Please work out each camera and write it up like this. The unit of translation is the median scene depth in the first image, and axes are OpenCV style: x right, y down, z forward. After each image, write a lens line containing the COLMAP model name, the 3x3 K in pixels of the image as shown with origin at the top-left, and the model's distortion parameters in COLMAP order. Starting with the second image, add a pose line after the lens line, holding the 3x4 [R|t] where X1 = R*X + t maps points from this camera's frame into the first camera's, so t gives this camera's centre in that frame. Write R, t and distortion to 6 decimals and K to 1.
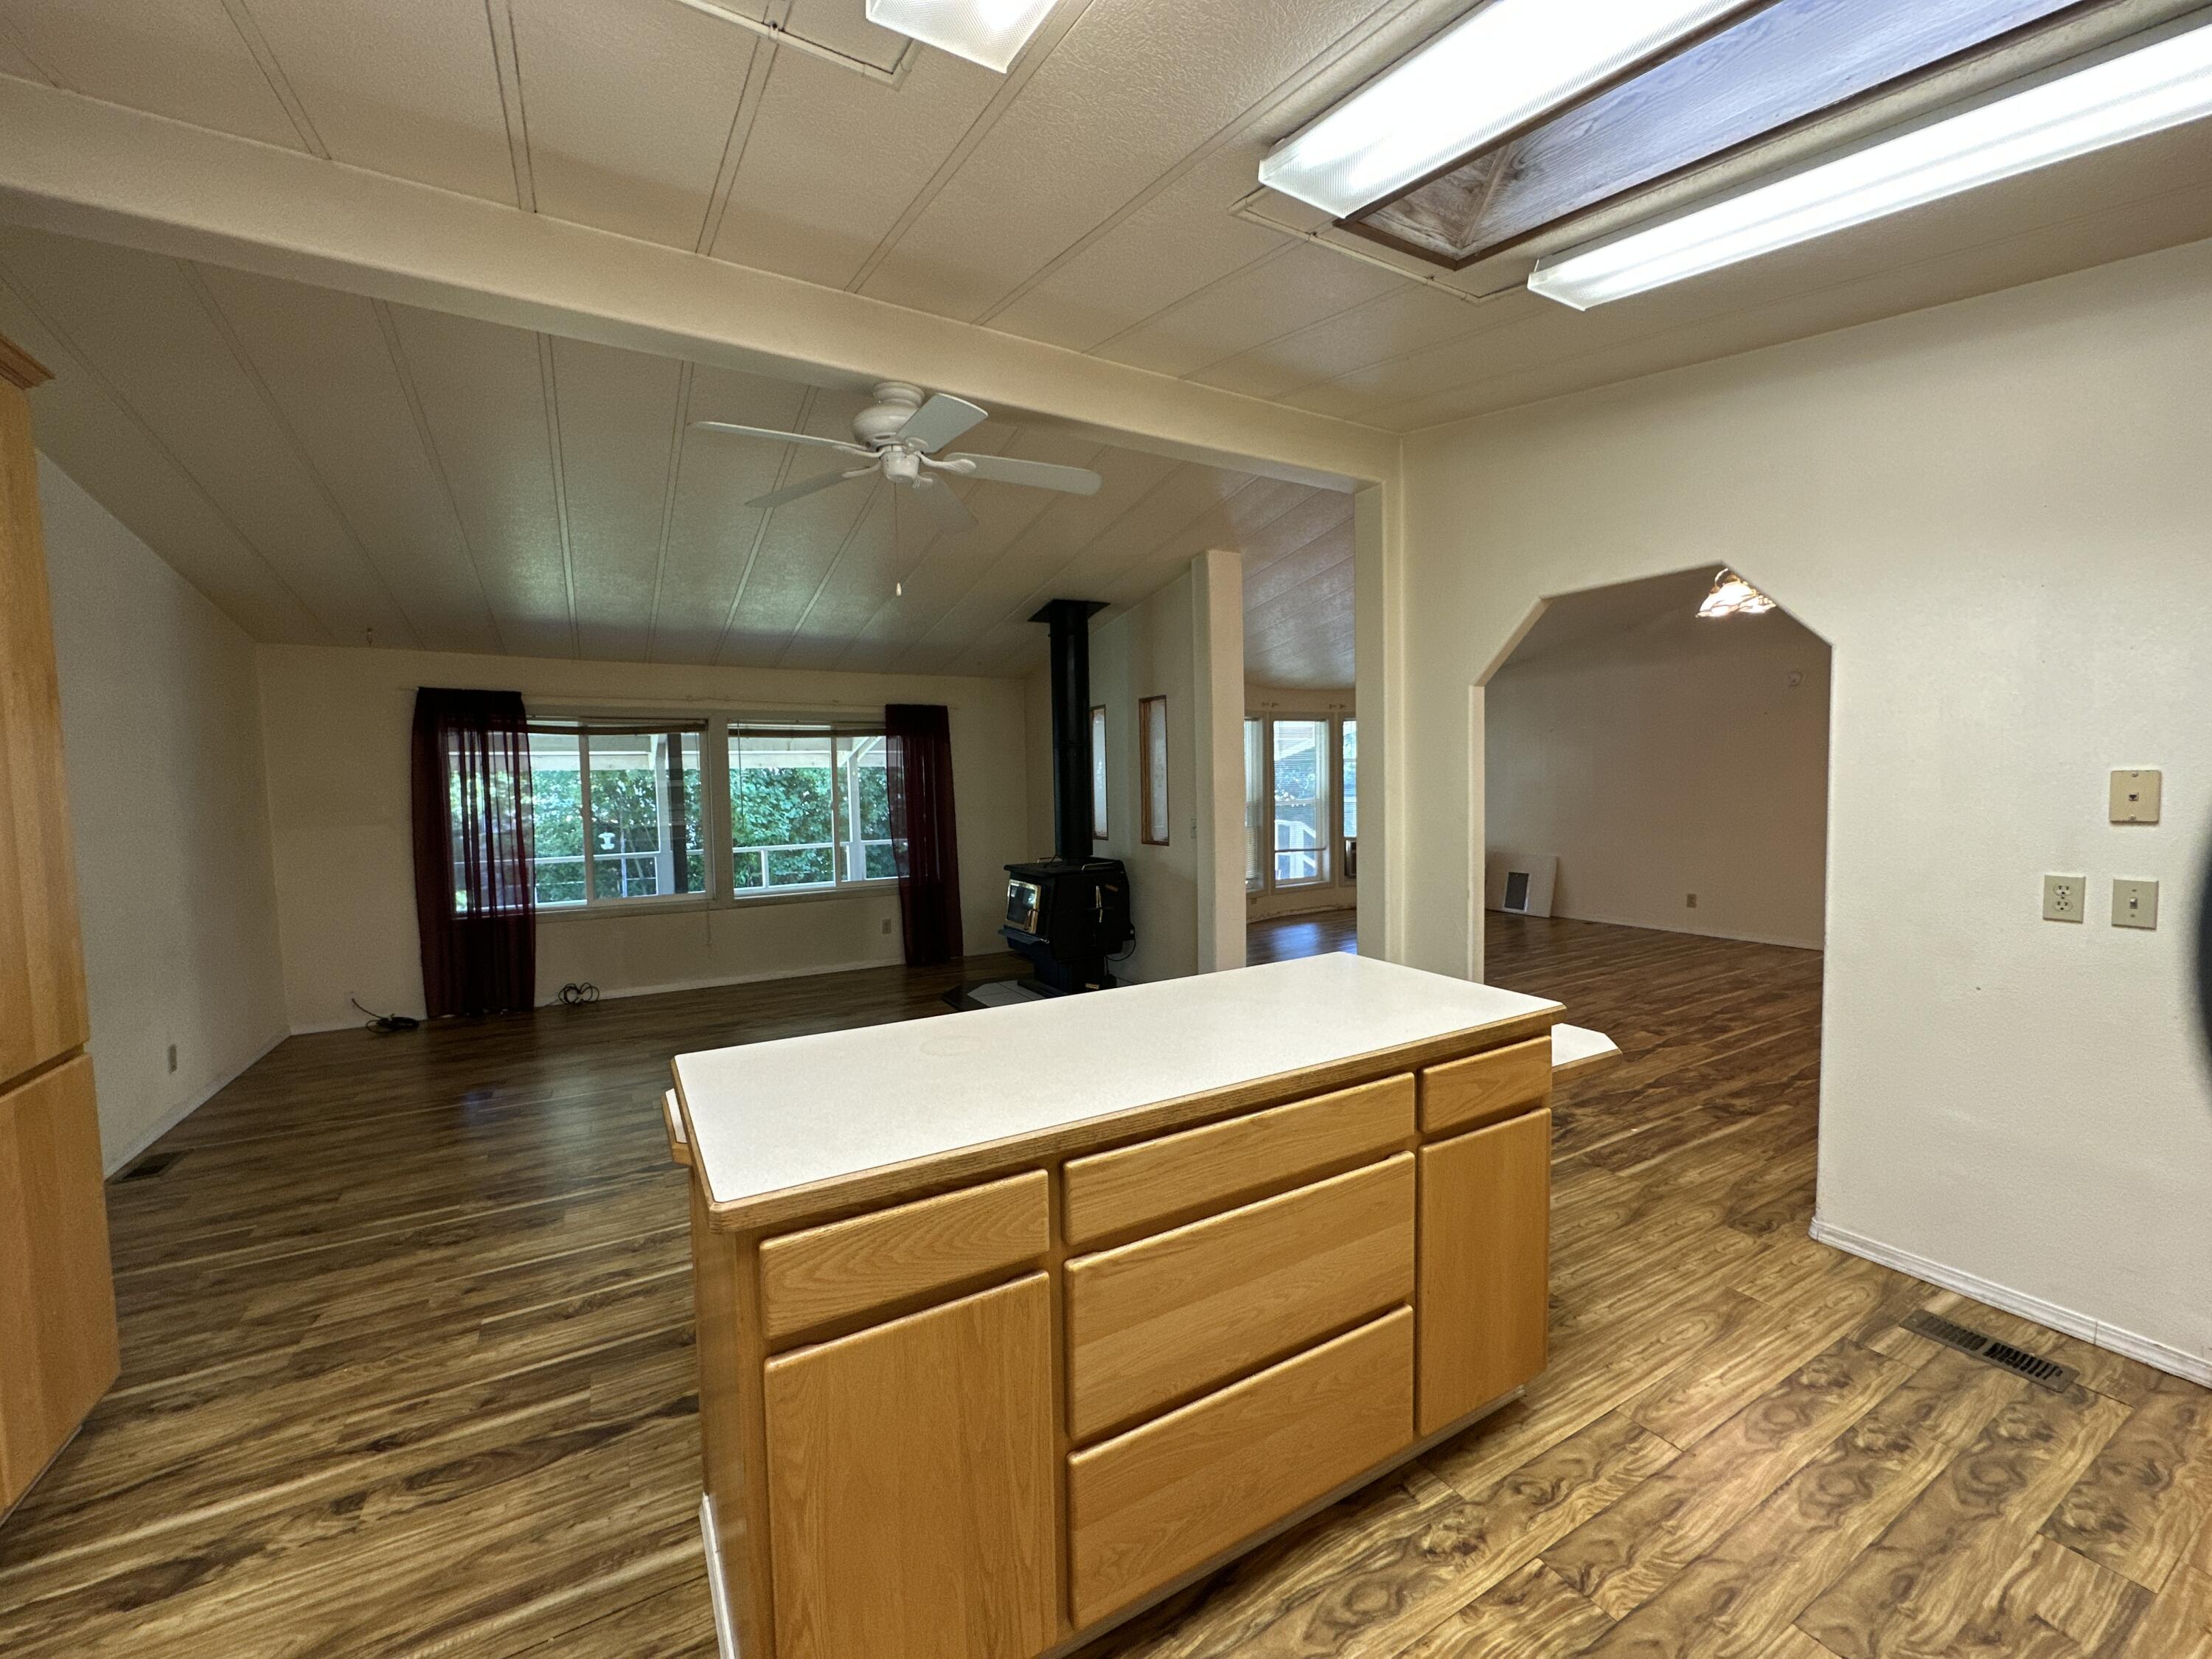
lens RADIAL K [[880.7, 0, 1101.0], [0, 880.7, 833.2], [0, 0, 1]] dist [-0.003899, 0.000242]
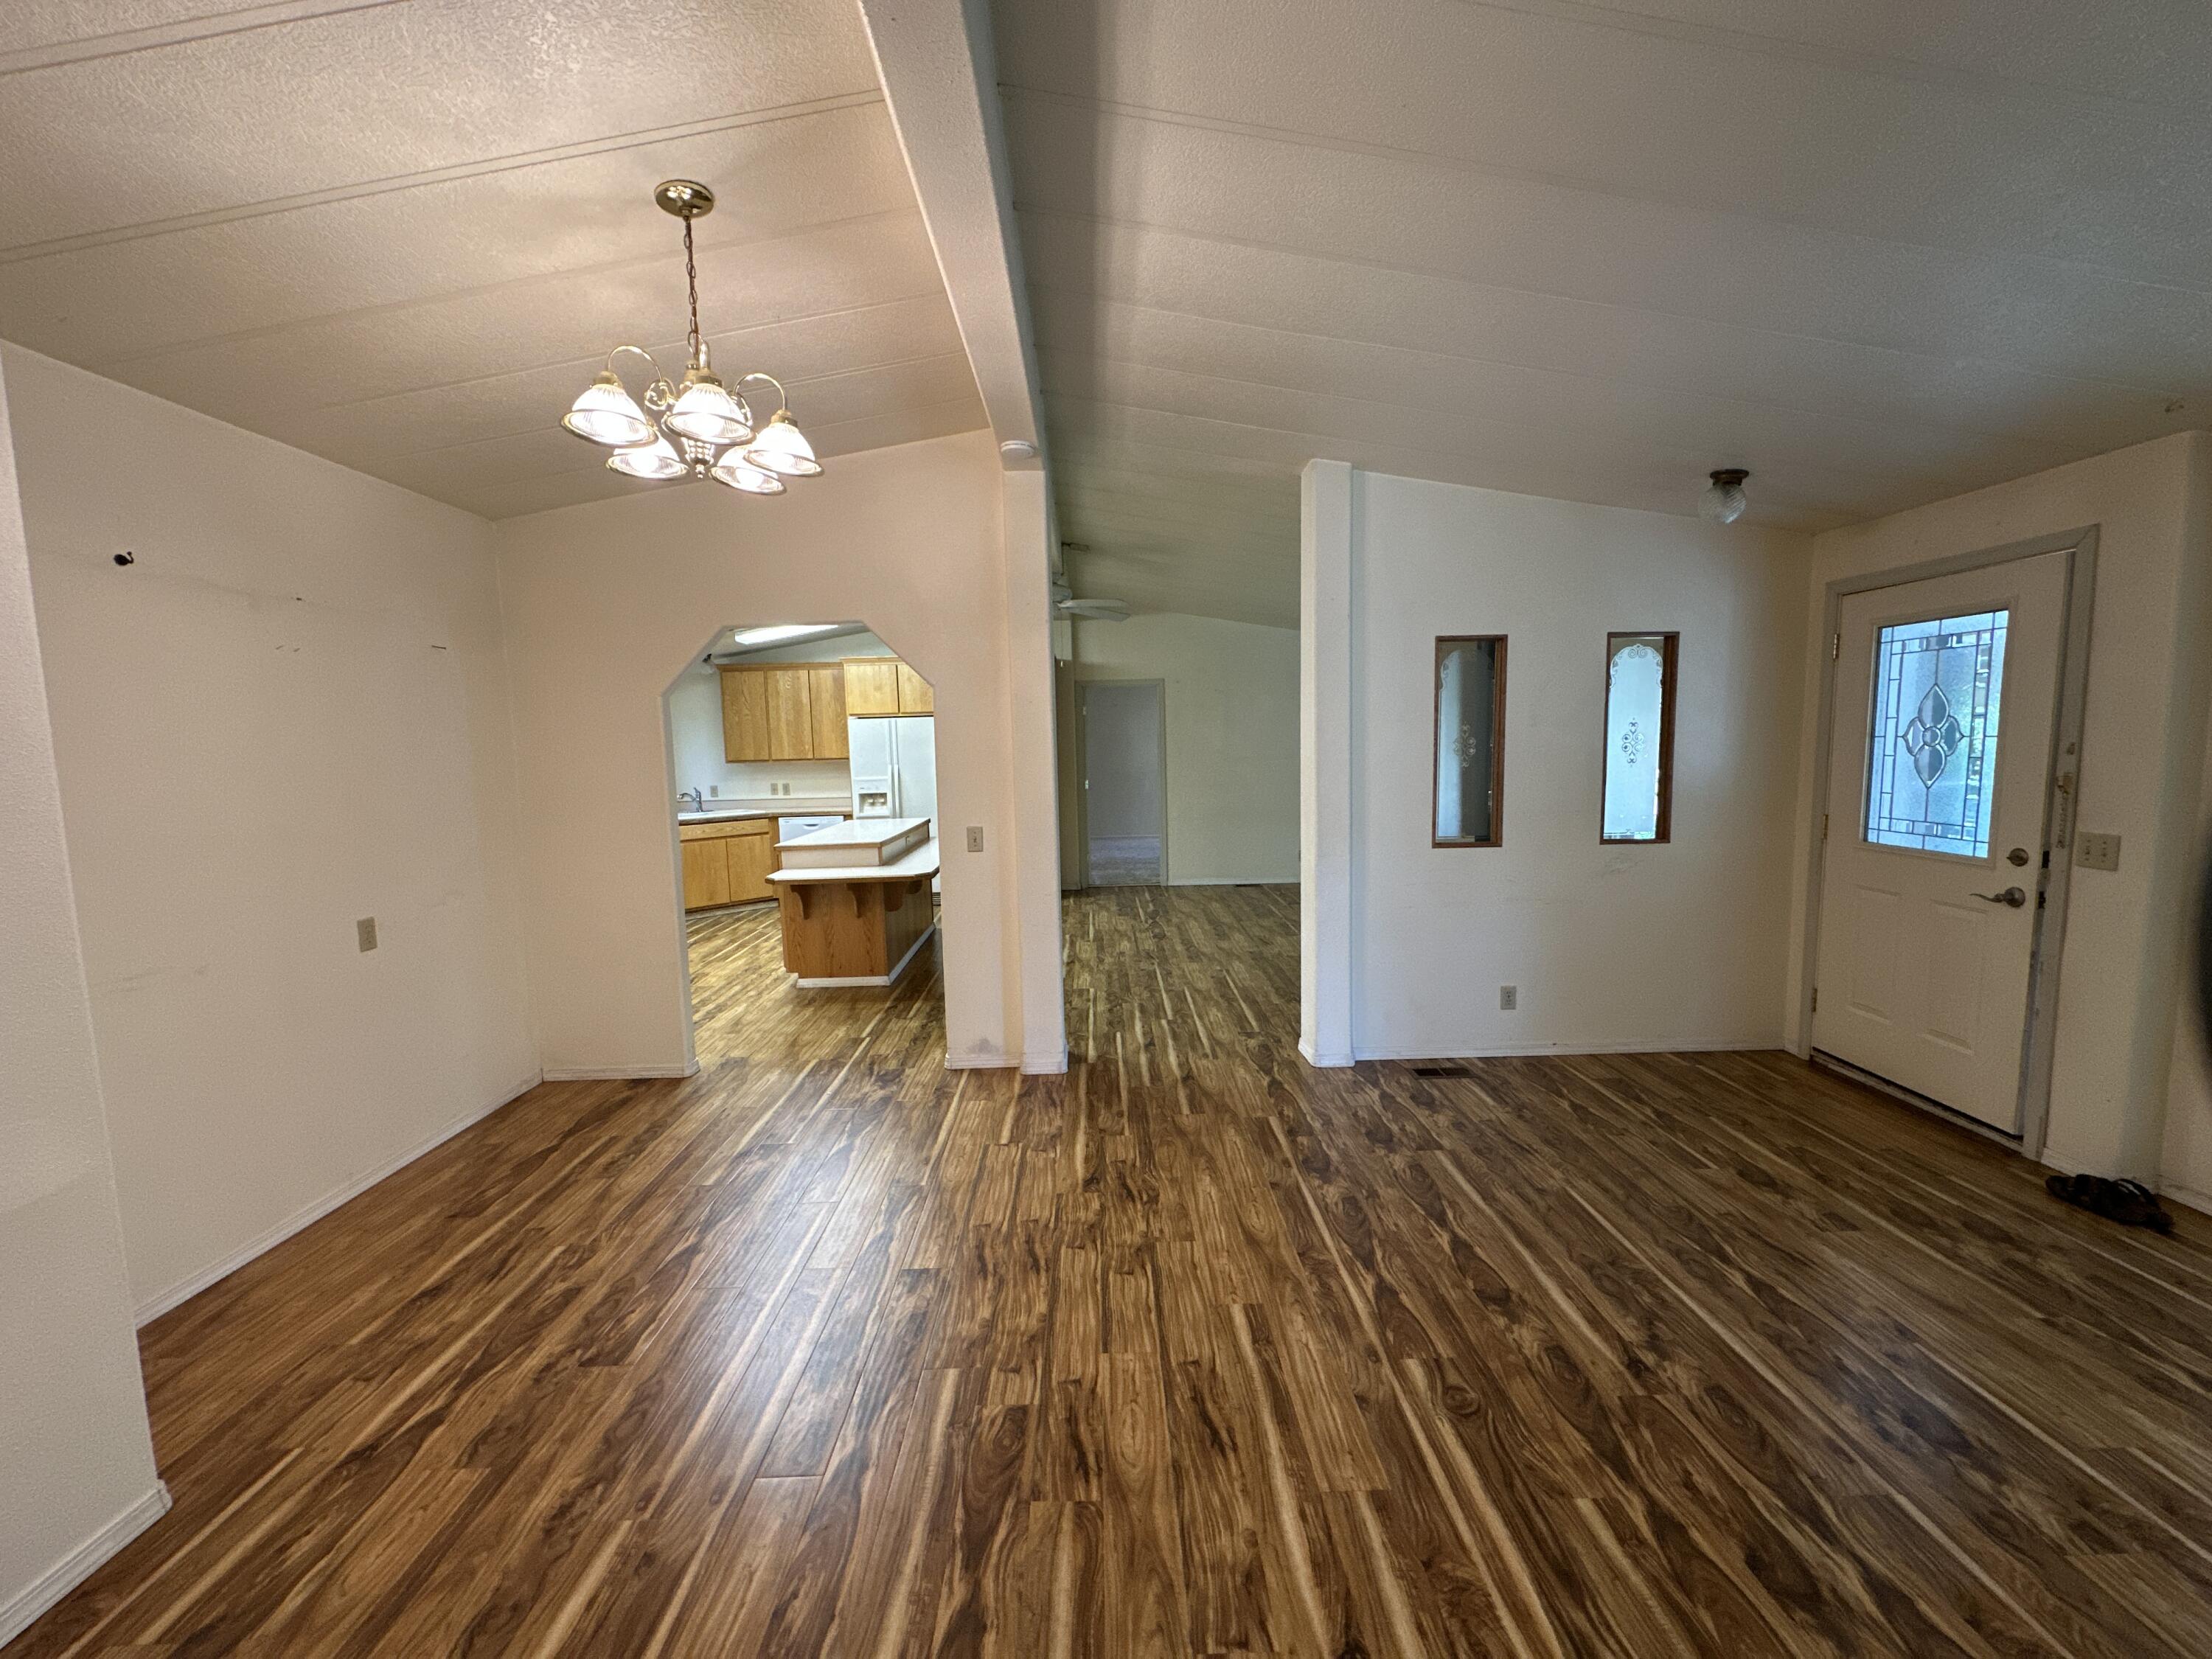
lens RADIAL K [[880.7, 0, 1103.0], [0, 880.7, 835.1], [0, 0, 1]] dist [-0.003899, 0.000242]
pose [[-0.482092, 0.124449, -0.867237, 1.926749], [-0.020187, 0.988020, 0.153003, -0.232279], [0.875888, 0.091269, -0.473804, 2.542526]]
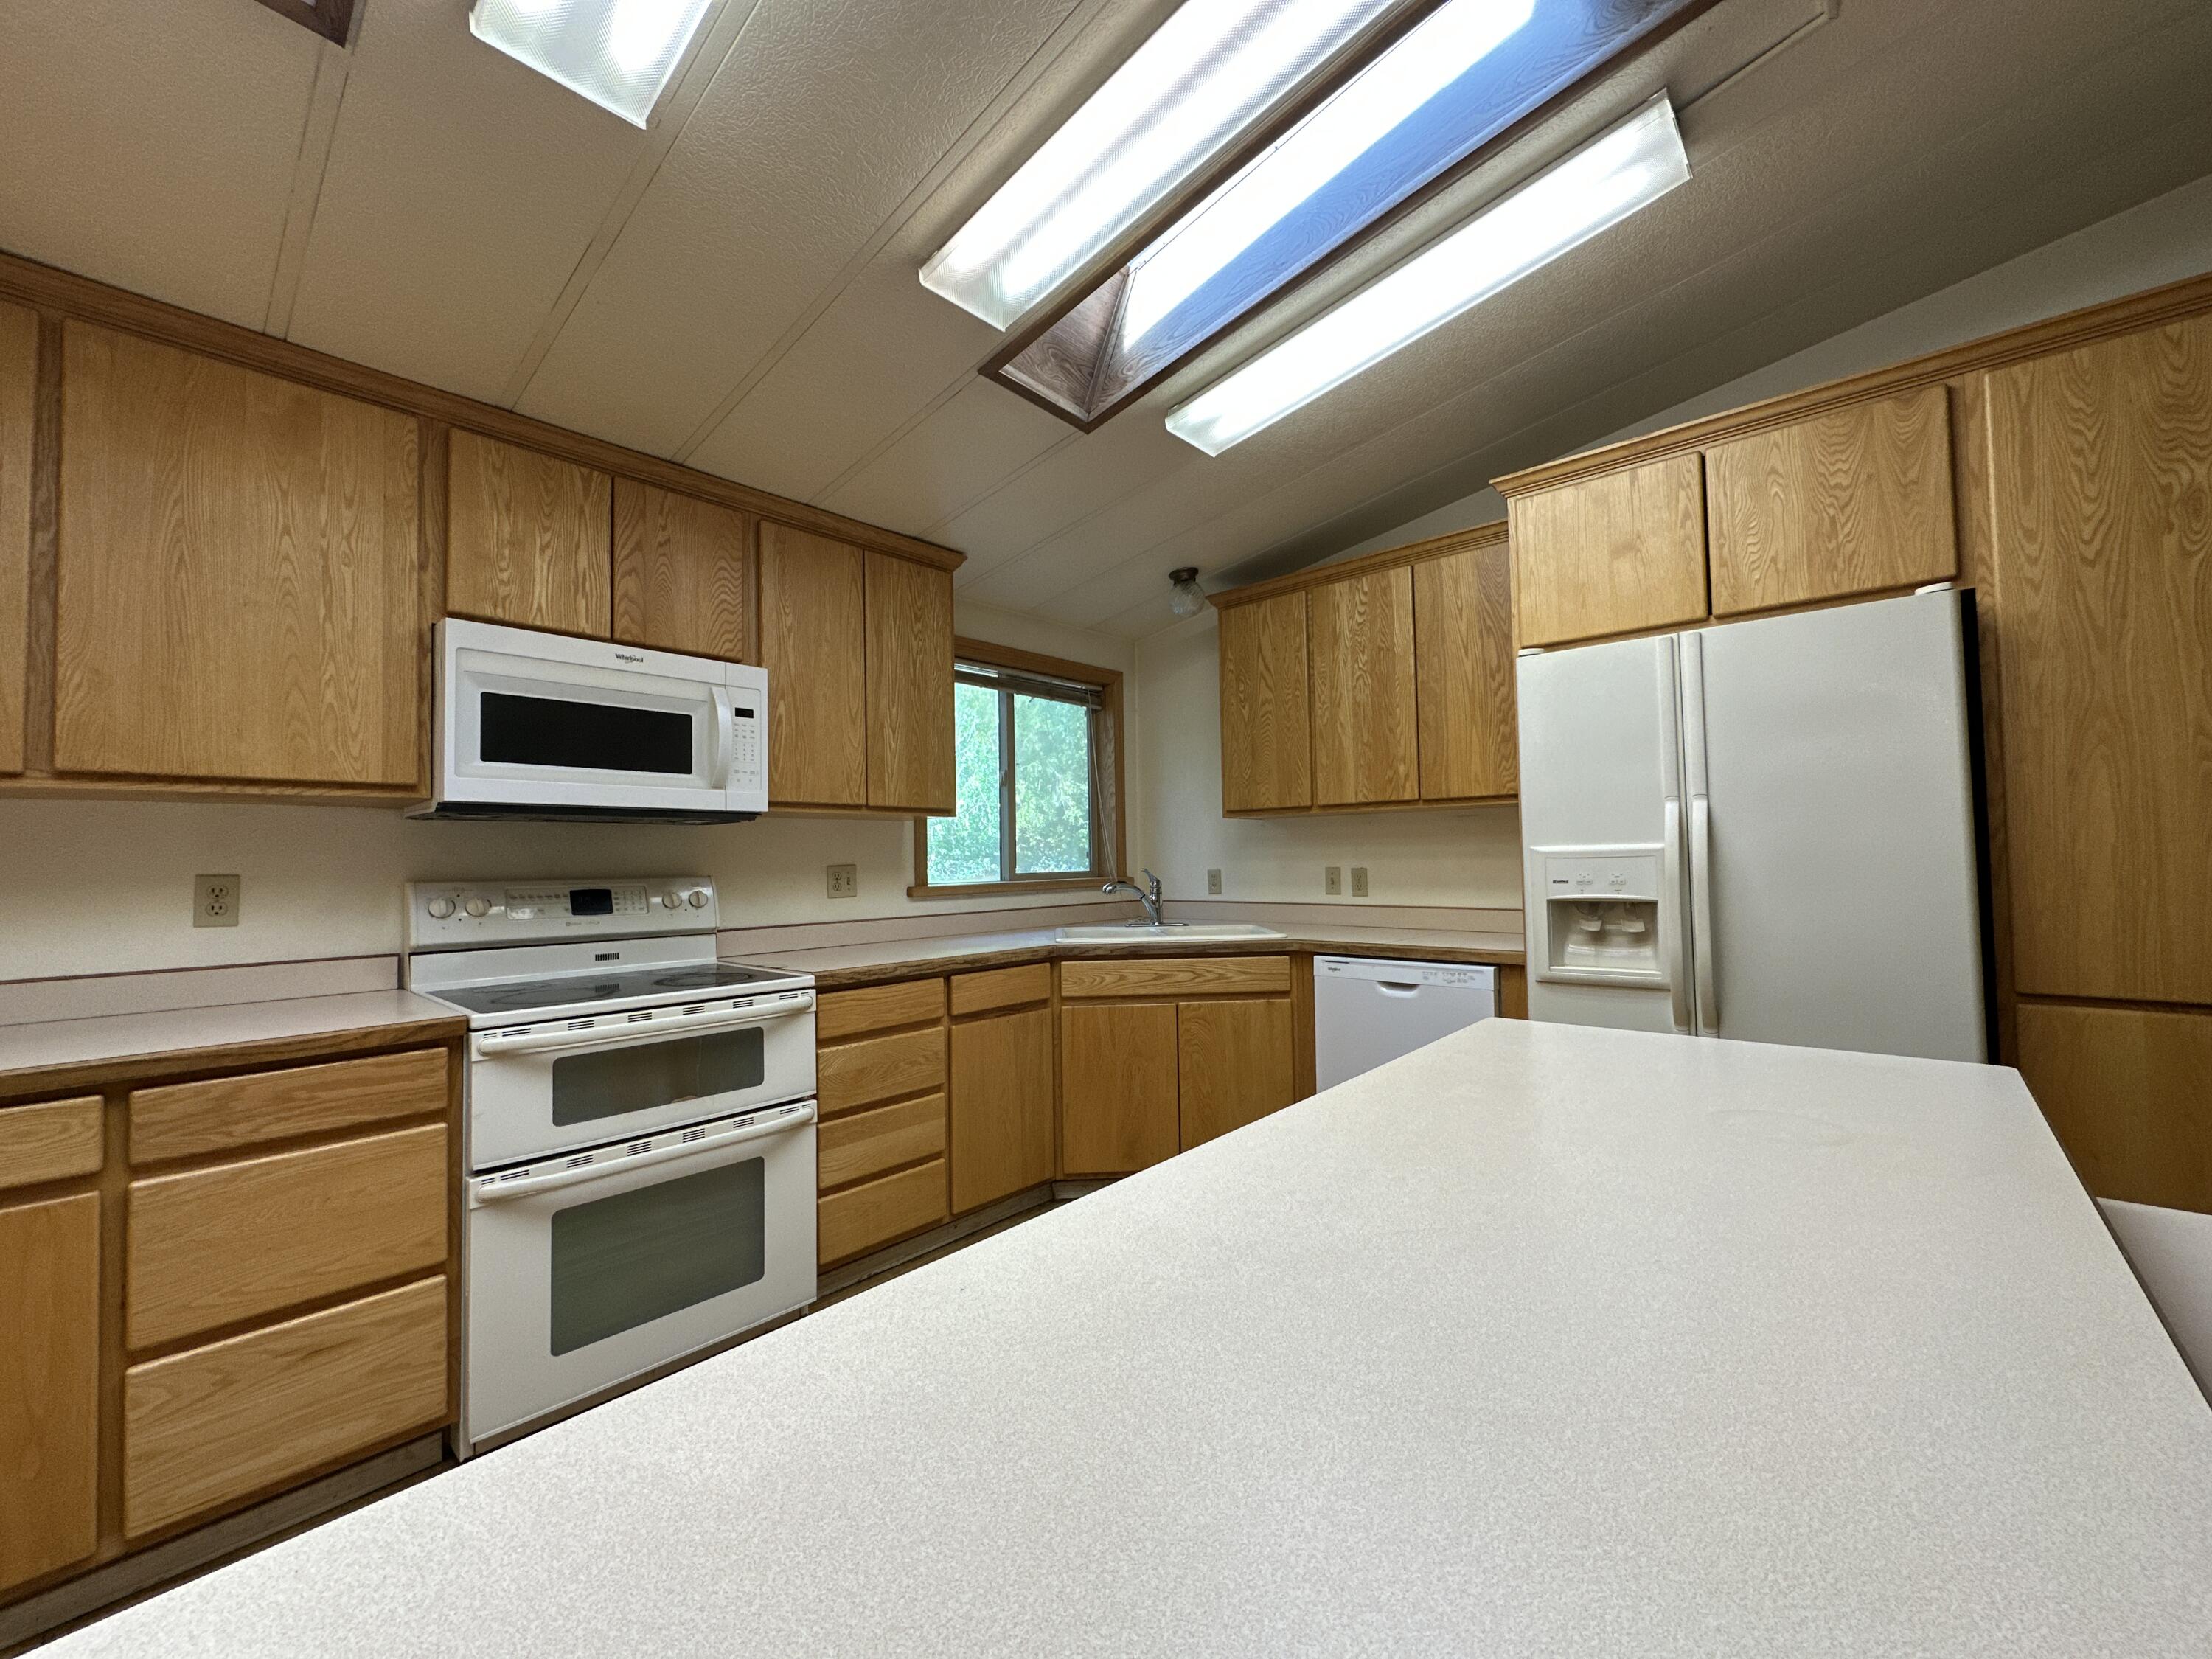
lens RADIAL K [[880.7, 0, 1106.2], [0, 880.7, 835.2], [0, 0, 1]] dist [-0.003899, 0.000242]
pose [[-0.948546, 0.026728, -0.315510, 0.272954], [0.015758, 0.999181, 0.037270, 0.019386], [0.316248, 0.030381, -0.948190, 0.947372]]
